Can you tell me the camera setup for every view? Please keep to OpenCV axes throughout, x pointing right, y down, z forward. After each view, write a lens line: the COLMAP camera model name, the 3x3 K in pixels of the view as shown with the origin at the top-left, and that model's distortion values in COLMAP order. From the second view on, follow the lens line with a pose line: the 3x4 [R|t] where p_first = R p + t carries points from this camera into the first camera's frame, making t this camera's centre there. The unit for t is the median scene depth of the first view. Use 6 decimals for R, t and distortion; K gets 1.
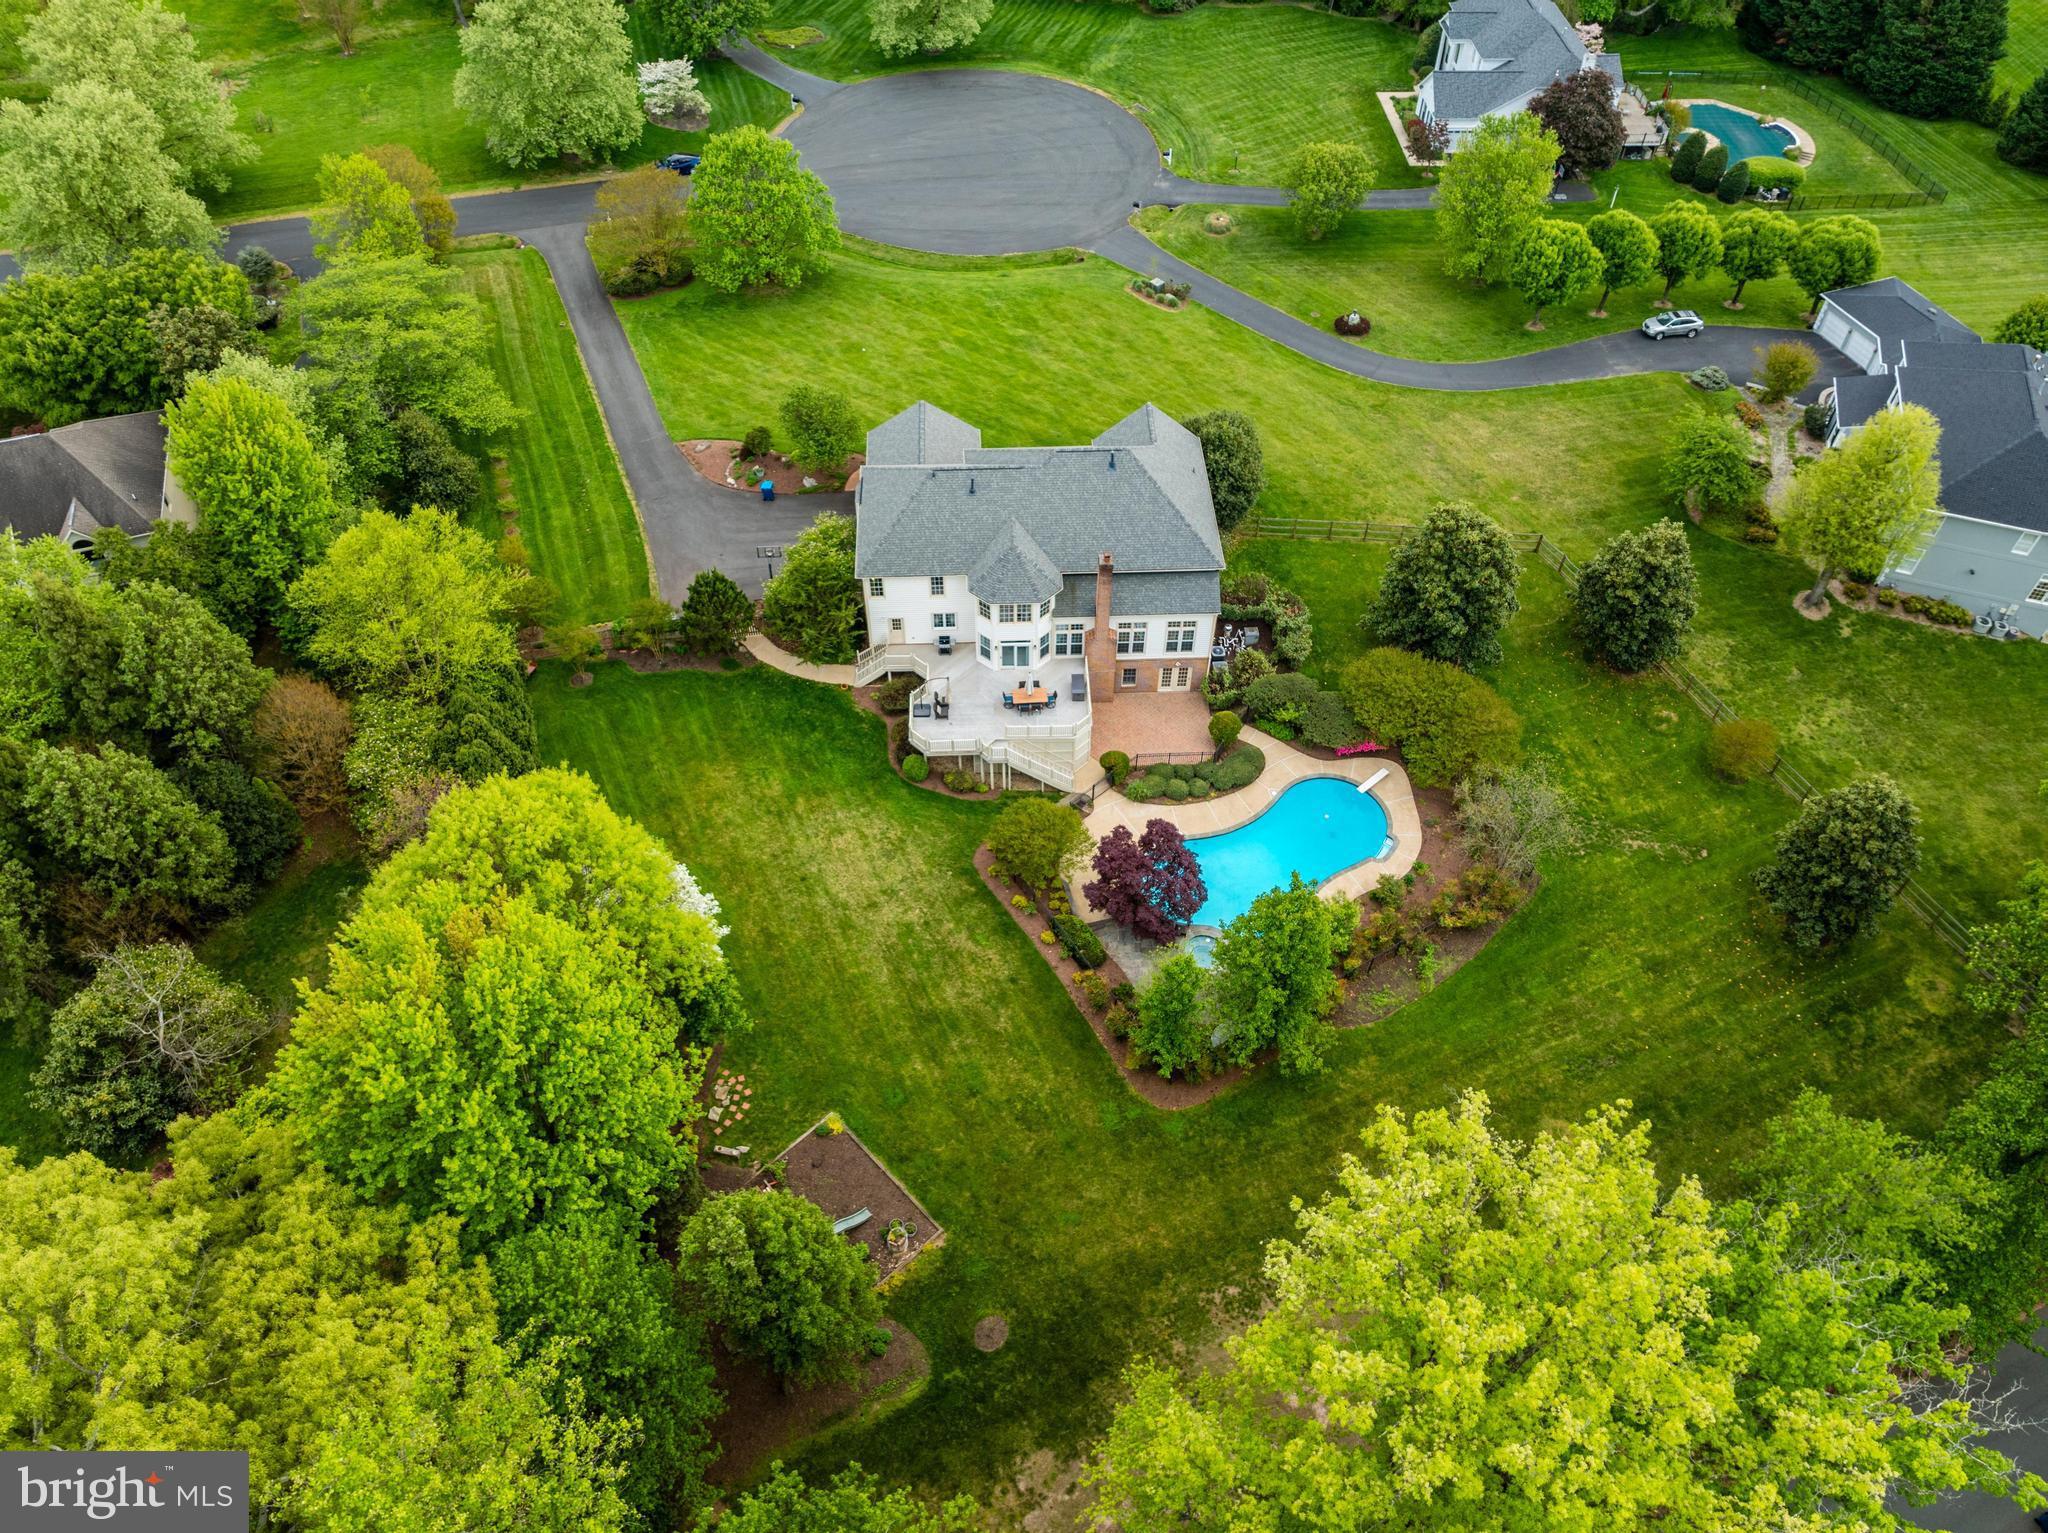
lens RADIAL K [[1456.8, 0, 1023.6], [0, 1456.8, 765.7], [0, 0, 1]] dist [-0.033940, -0.006890]
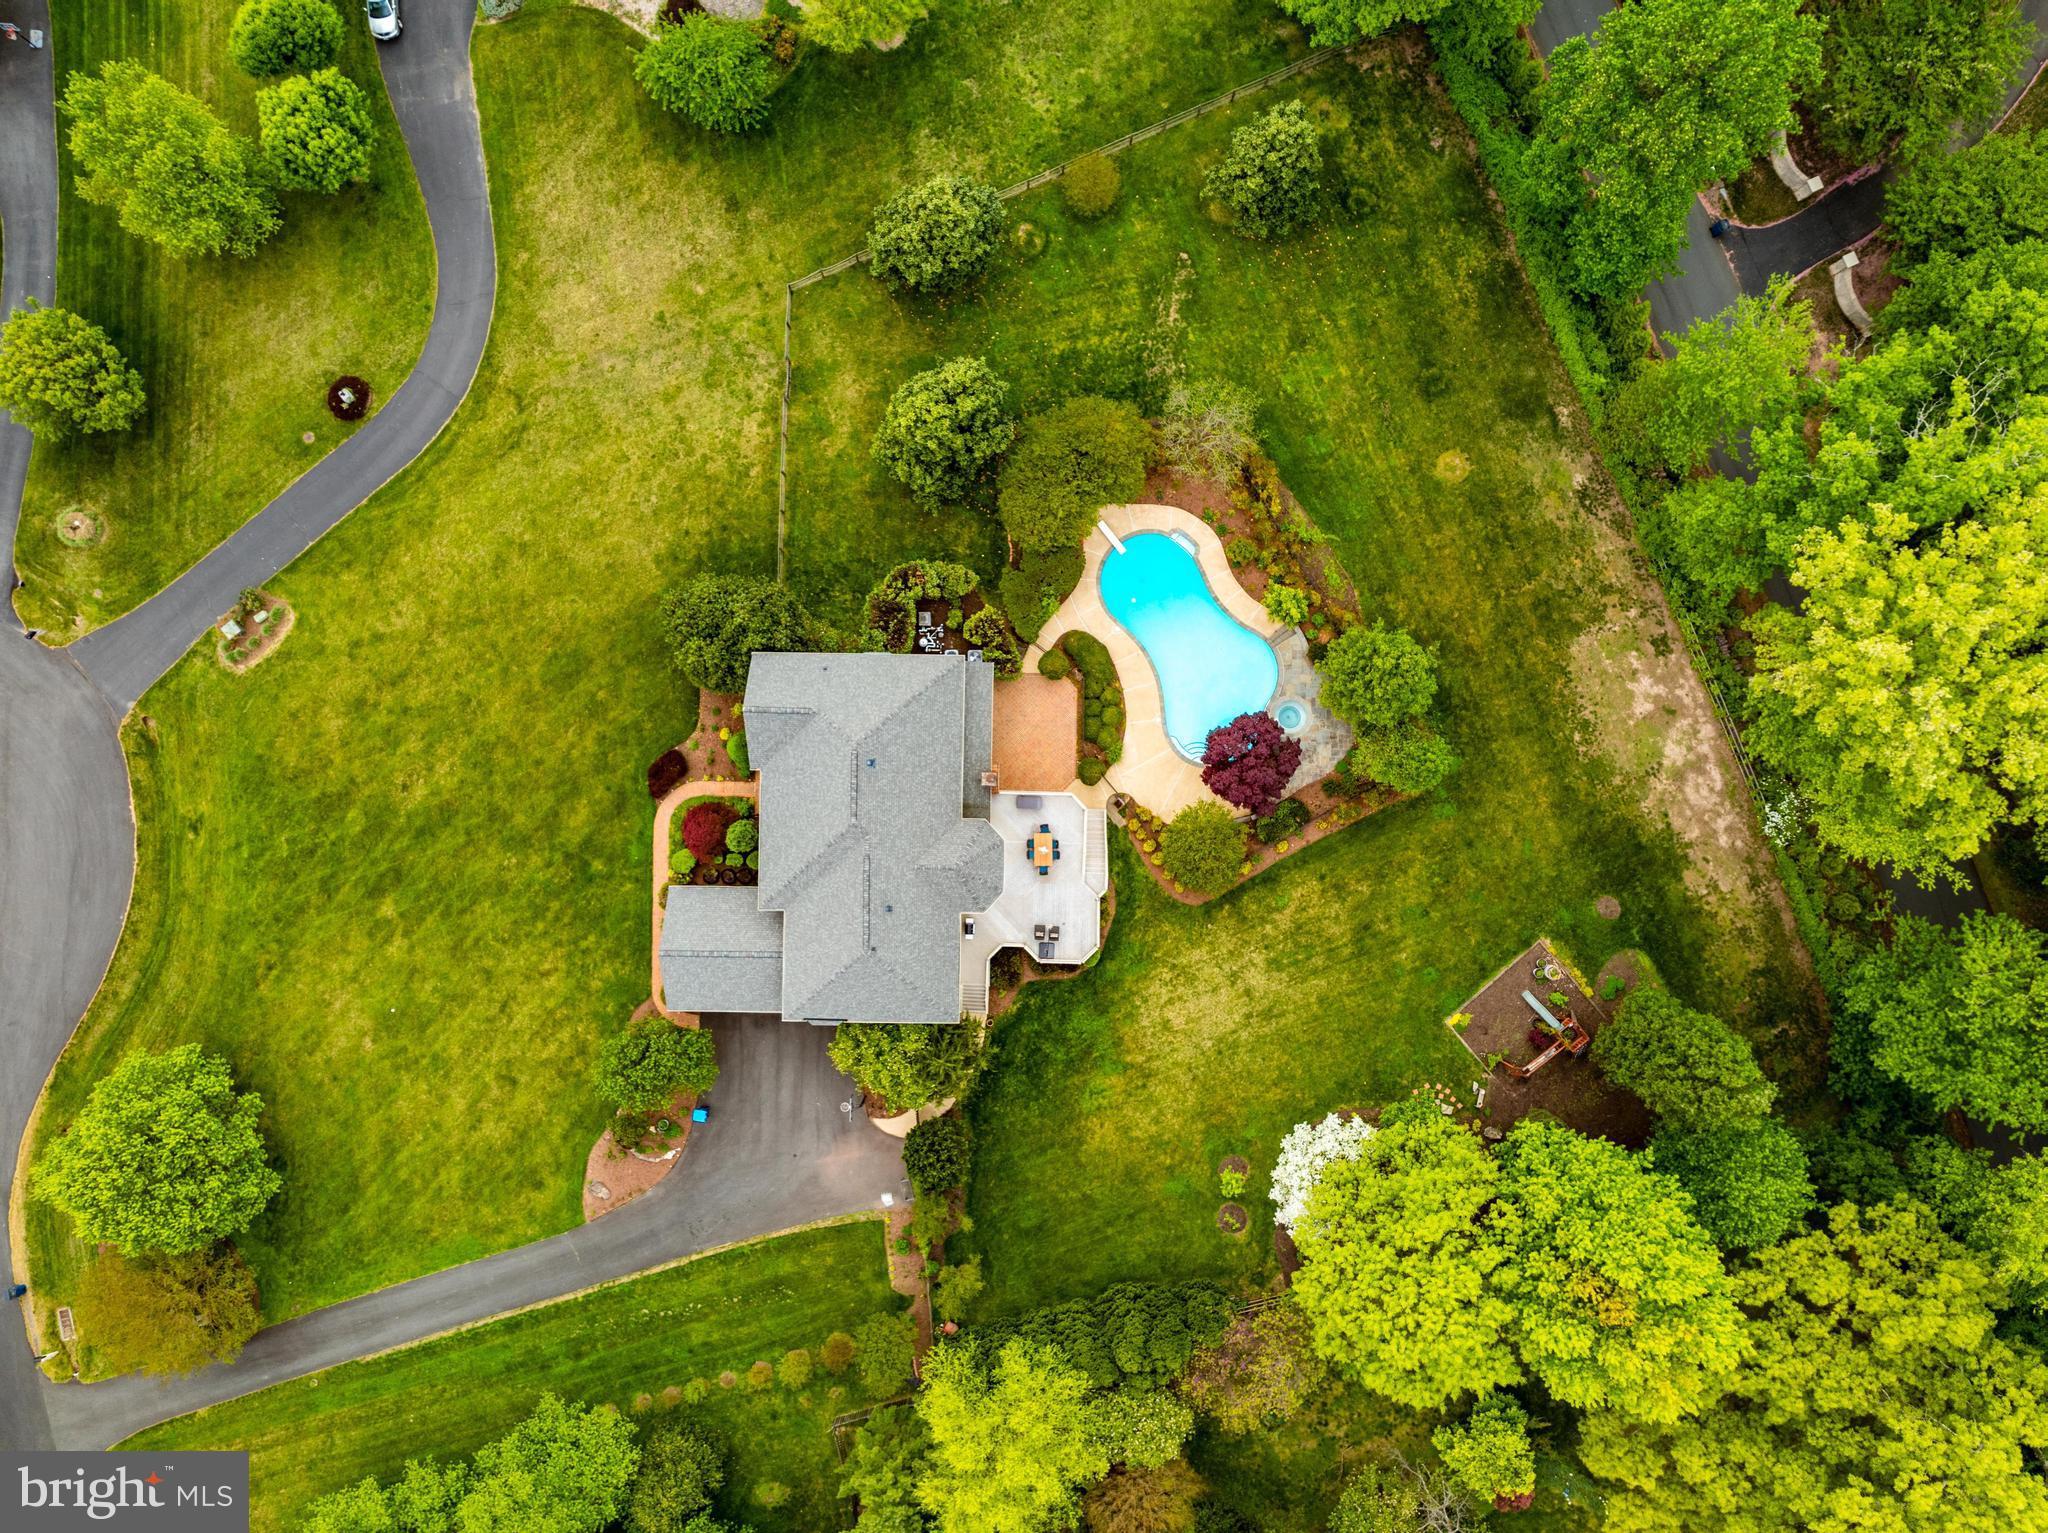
lens RADIAL K [[1456.8, 0, 1024.5], [0, 1456.8, 756.1], [0, 0, 1]] dist [-0.033940, -0.006890]
pose [[0.056621, -0.998384, 0.004914, 0.065577], [0.753186, 0.045945, 0.656202, -0.744569], [-0.655367, -0.033453, 0.754570, 0.206944]]
